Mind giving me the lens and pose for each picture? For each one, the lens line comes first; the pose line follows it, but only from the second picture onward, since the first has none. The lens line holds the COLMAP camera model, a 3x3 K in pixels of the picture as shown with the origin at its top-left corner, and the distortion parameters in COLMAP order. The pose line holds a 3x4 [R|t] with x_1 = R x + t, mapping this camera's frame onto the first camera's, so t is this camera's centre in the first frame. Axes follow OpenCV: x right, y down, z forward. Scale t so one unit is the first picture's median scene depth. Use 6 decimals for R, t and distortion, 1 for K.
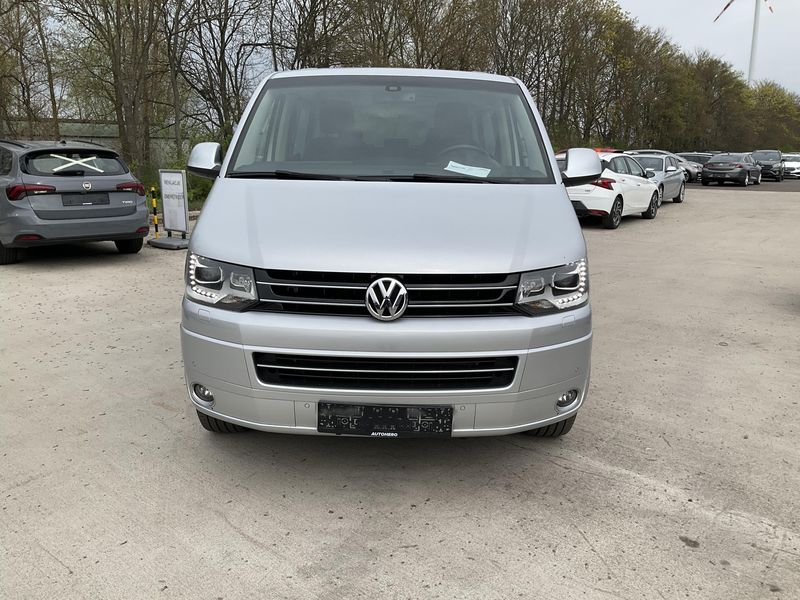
lens RADIAL K [[665.7, 0, 400.0], [0, 665.7, 300.0], [0, 0, 1]] dist [0.050459, -0.099329]
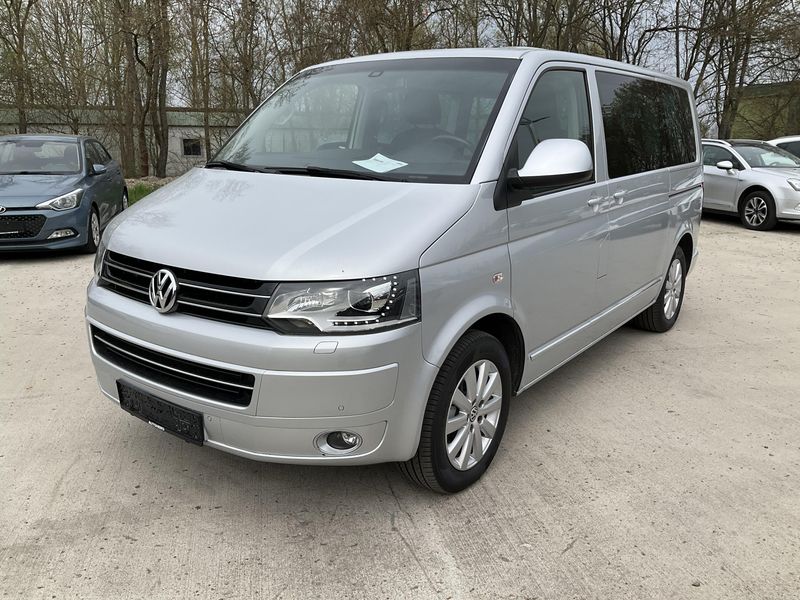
lens RADIAL K [[665.7, 0, 400.0], [0, 665.7, 300.0], [0, 0, 1]] dist [0.050459, -0.099329]
pose [[0.801751, 0.137960, -0.581518, 0.734914], [-0.131638, 0.989862, 0.053344, -0.076561], [0.582981, 0.033782, 0.811783, 0.347063]]
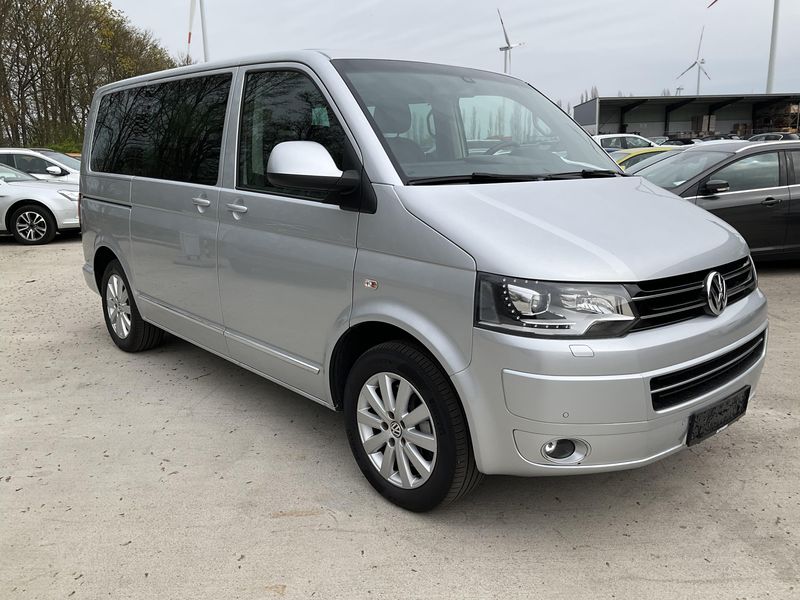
lens RADIAL K [[665.7, 0, 400.0], [0, 665.7, 300.0], [0, 0, 1]] dist [0.050459, -0.099329]
pose [[0.740229, -0.163368, 0.652205, -0.889344], [0.165958, 0.984412, 0.058225, -0.111379], [-0.651551, 0.065139, 0.755803, 0.483184]]
